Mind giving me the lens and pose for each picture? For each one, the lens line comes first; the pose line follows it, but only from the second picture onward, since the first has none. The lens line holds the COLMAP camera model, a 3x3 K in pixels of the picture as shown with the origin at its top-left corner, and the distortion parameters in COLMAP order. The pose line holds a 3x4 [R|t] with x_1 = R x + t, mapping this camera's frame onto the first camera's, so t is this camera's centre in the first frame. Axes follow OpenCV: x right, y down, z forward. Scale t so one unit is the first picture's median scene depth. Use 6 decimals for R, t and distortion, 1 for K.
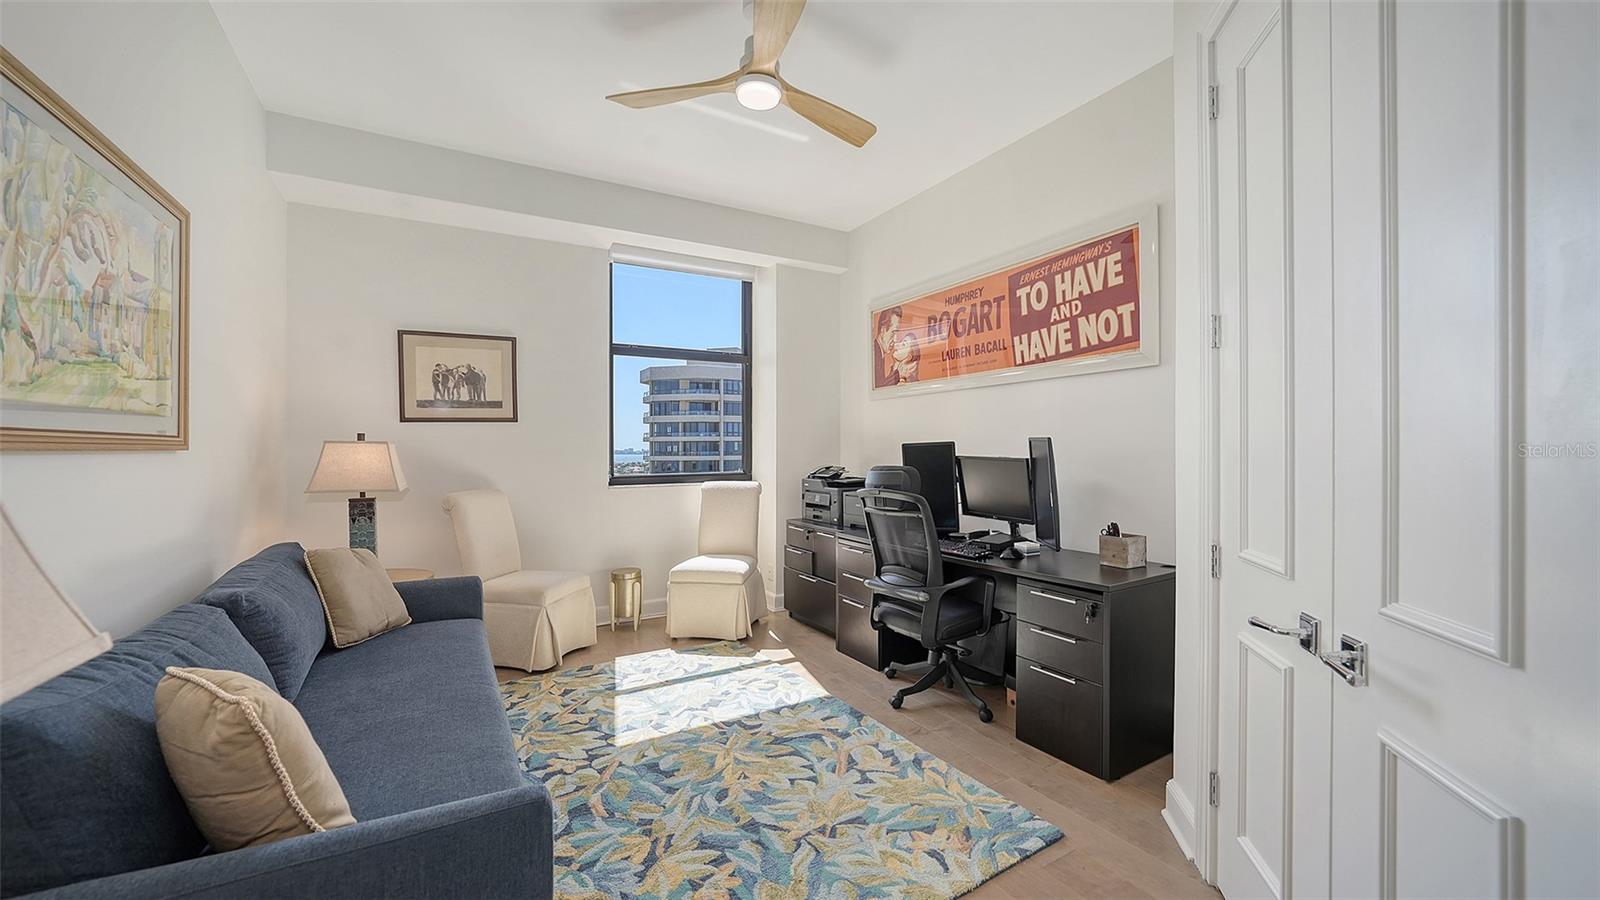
lens RADIAL K [[599.9, 0, 800.0], [0, 599.9, 450.0], [0, 0, 1]] dist [-0.000391, -0.000014]
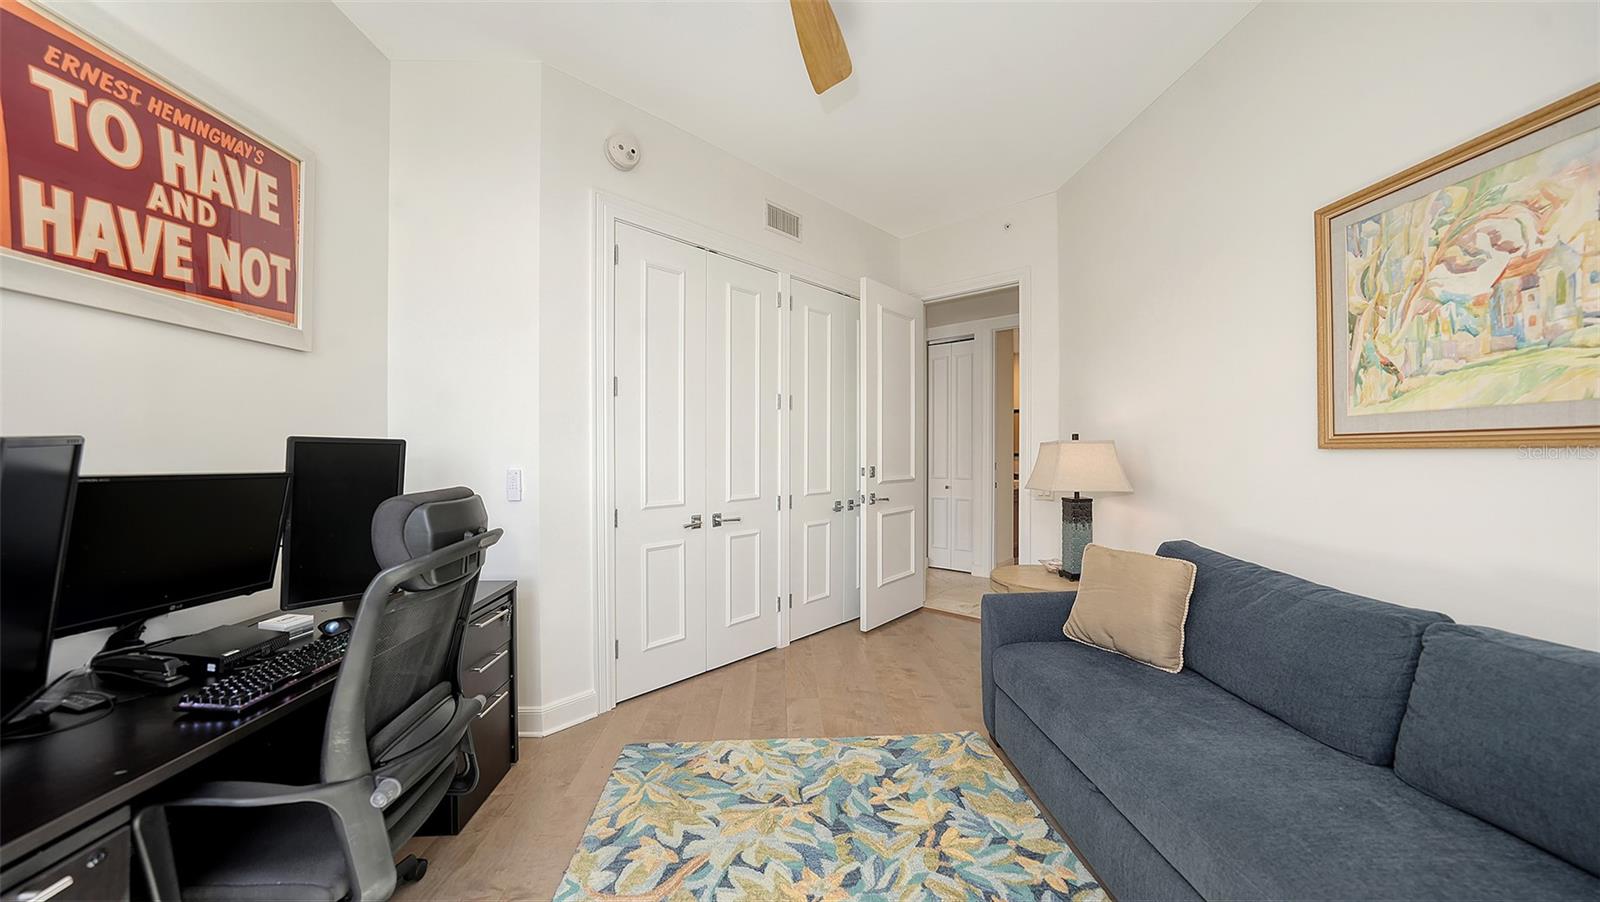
lens RADIAL K [[558.2, 0, 795.2], [0, 558.2, 457.1], [0, 0, 1]] dist [0.000510, 0.000037]
pose [[-0.877386, 0.002845, 0.479777, -0.385859], [0.007771, 0.999936, 0.008281, -0.000952], [-0.479722, 0.010993, -0.877351, 1.531206]]
